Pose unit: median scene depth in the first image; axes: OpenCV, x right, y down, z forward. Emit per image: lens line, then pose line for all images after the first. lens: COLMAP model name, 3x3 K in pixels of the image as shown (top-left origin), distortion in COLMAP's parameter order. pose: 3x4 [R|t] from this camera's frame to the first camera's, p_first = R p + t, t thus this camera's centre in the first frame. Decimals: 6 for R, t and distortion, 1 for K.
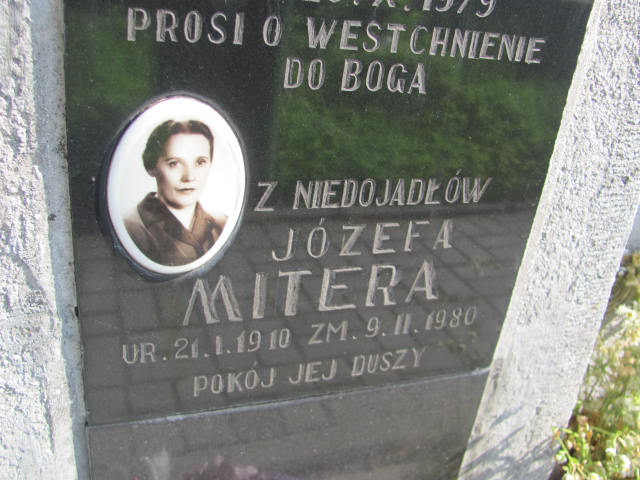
lens RADIAL K [[666.1, 0, 316.8], [0, 666.1, 231.0], [0, 0, 1]] dist [-0.222704, 0.252477]
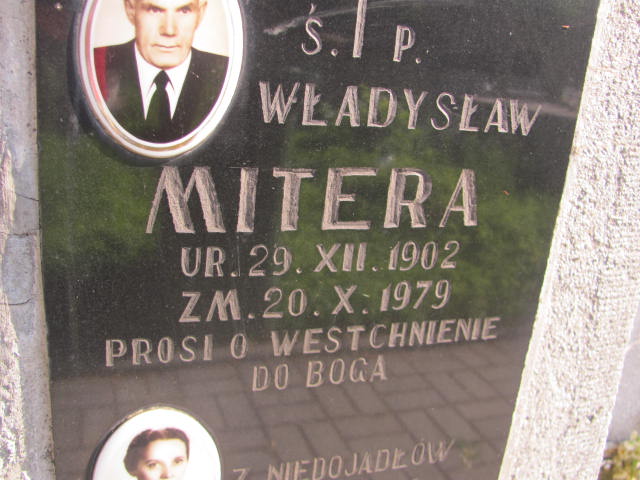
lens RADIAL K [[666.1, 0, 316.8], [0, 666.1, 231.0], [0, 0, 1]] dist [-0.222704, 0.252477]
pose [[0.999588, -0.026109, -0.011961, 0.072798], [0.023909, 0.987303, -0.157038, -0.293091], [0.015909, 0.156687, 0.987520, -0.103908]]
